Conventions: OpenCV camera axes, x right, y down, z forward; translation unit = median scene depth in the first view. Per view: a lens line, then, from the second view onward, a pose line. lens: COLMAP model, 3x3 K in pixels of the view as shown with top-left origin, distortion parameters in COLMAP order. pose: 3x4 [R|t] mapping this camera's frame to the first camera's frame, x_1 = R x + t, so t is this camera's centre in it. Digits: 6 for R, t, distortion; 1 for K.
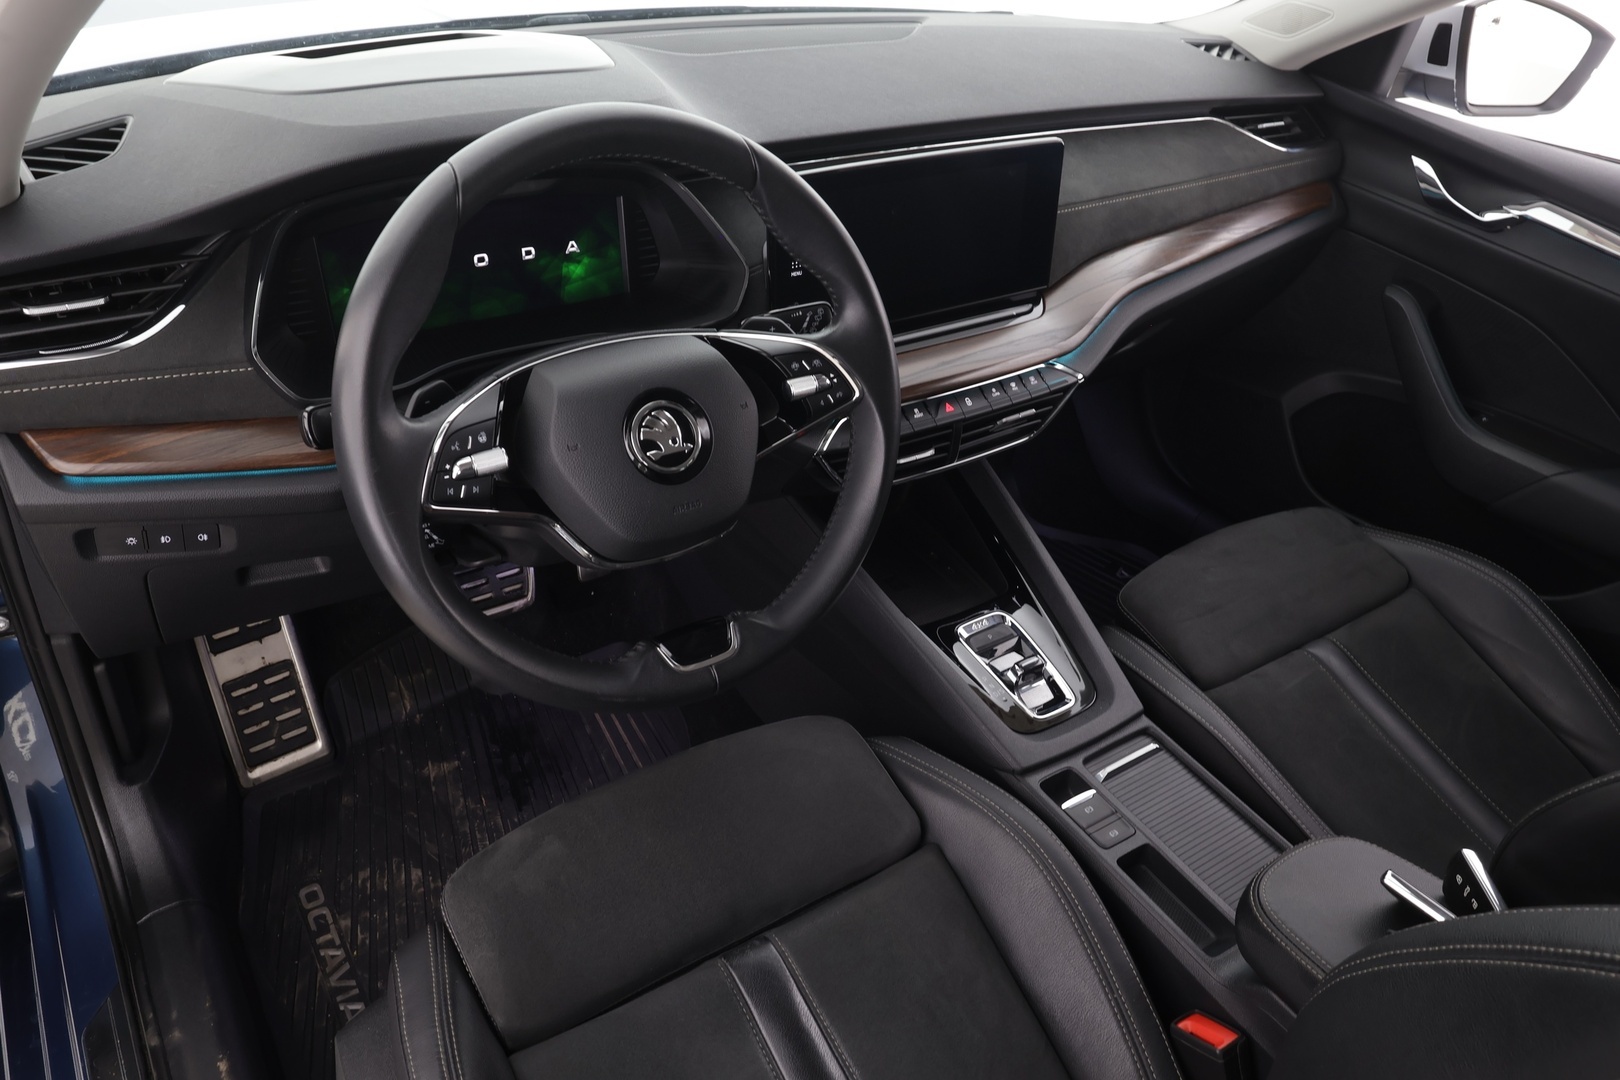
lens RADIAL K [[1174.2, 0, 810.0], [0, 1174.2, 540.0], [0, 0, 1]] dist [0.011081, 0.000968]
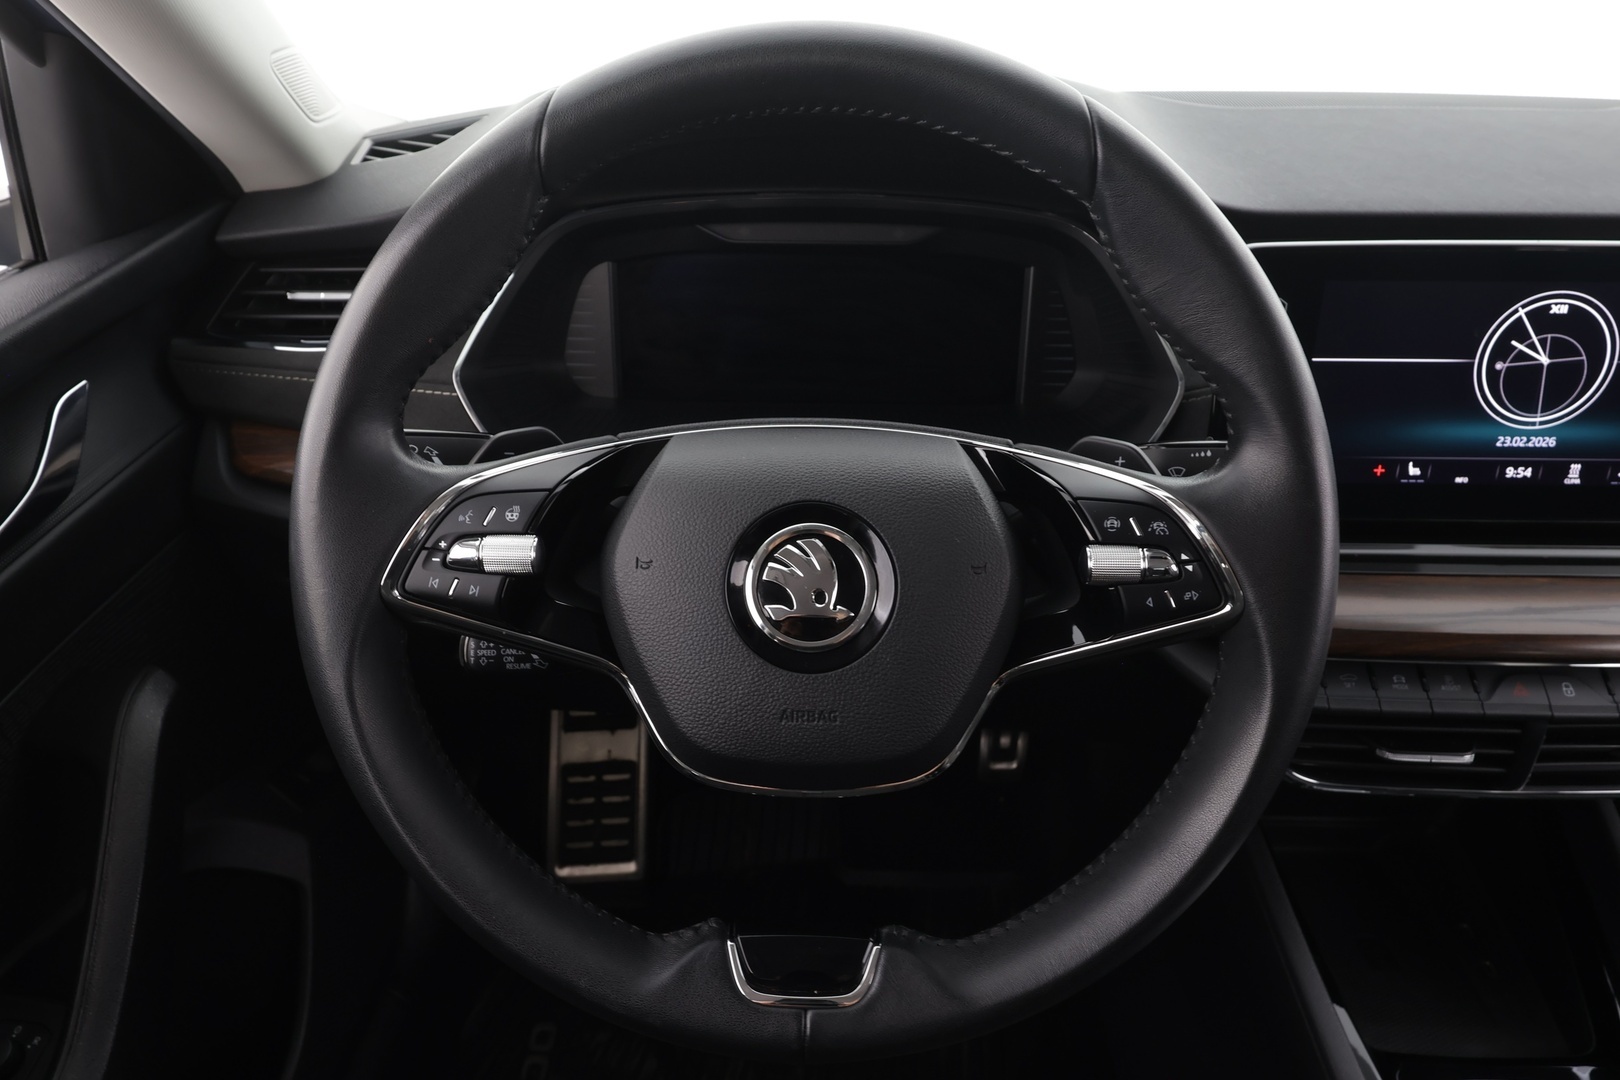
lens RADIAL K [[1115.7, 0, 810.0], [0, 1115.7, 540.0], [0, 0, 1]] dist [0.002245, 0.000148]
pose [[0.818312, 0.203522, -0.537536, 0.119727], [-0.281729, 0.957188, -0.066476, -0.054191], [0.500994, 0.205838, 0.840617, 0.399672]]
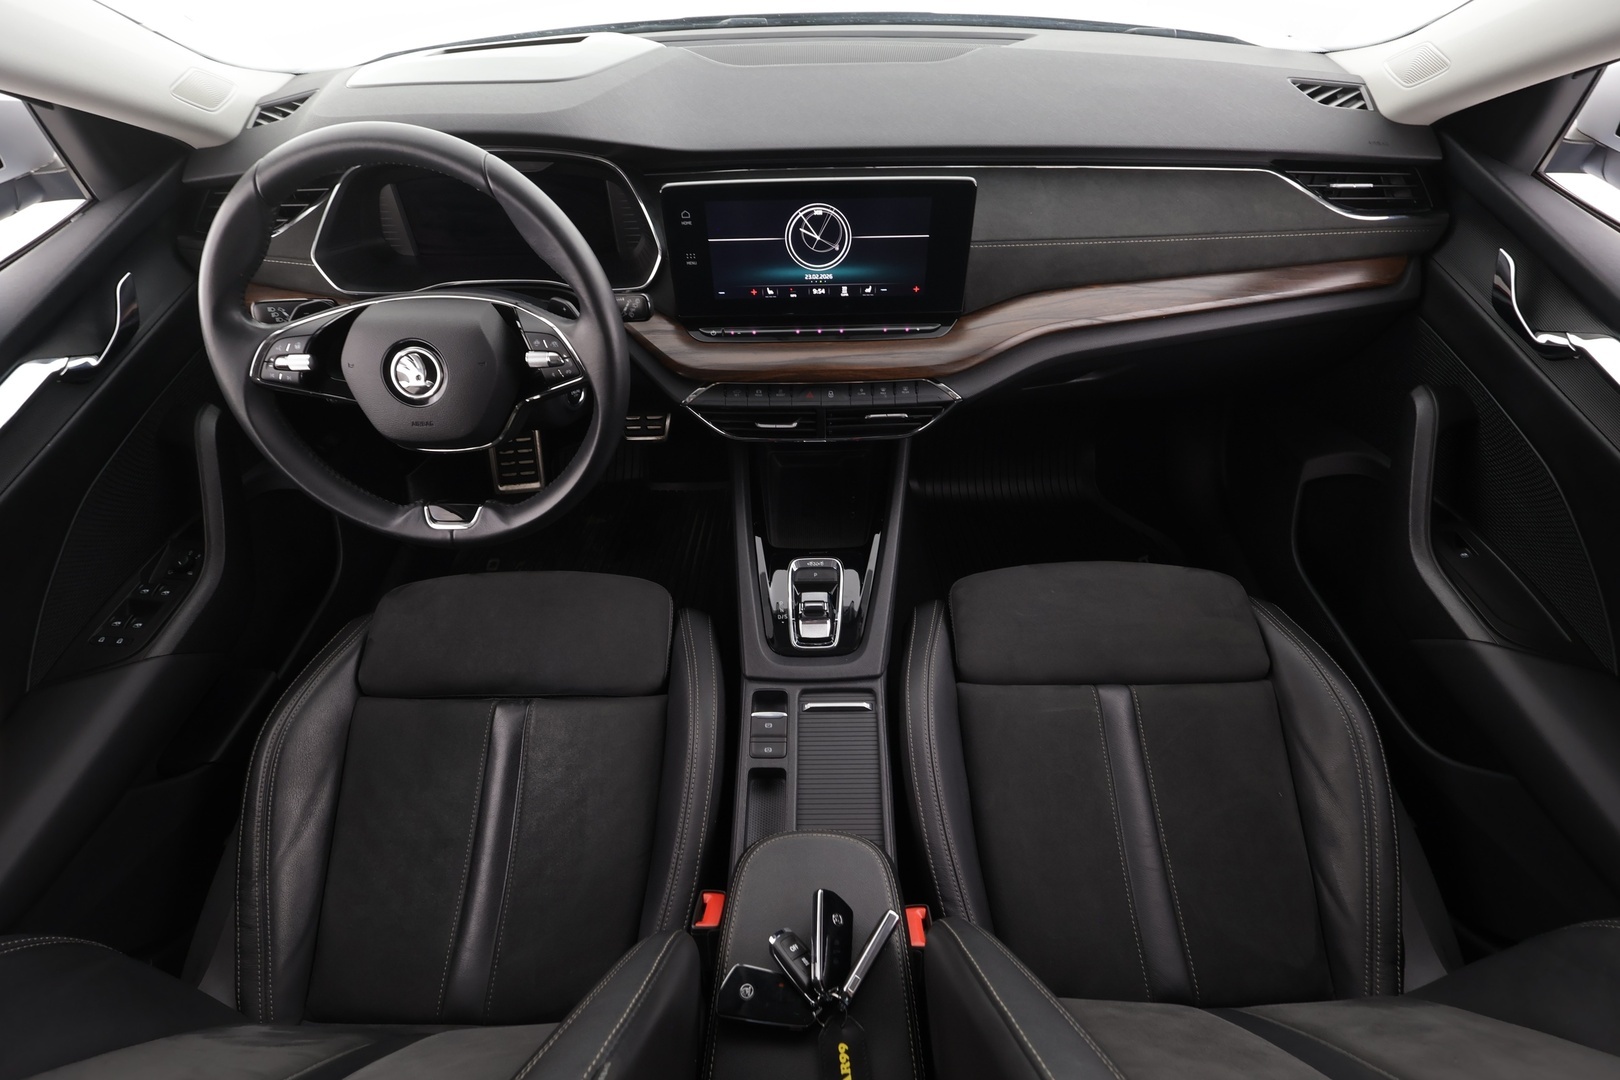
lens RADIAL K [[763.1, 0, 810.0], [0, 763.1, 540.0], [0, 0, 1]] dist [0.001727, 0.000513]
pose [[0.824072, 0.354988, -0.441462, 0.564777], [-0.252532, 0.927789, 0.274655, -0.204901], [0.507083, -0.114852, 0.854211, 0.308202]]
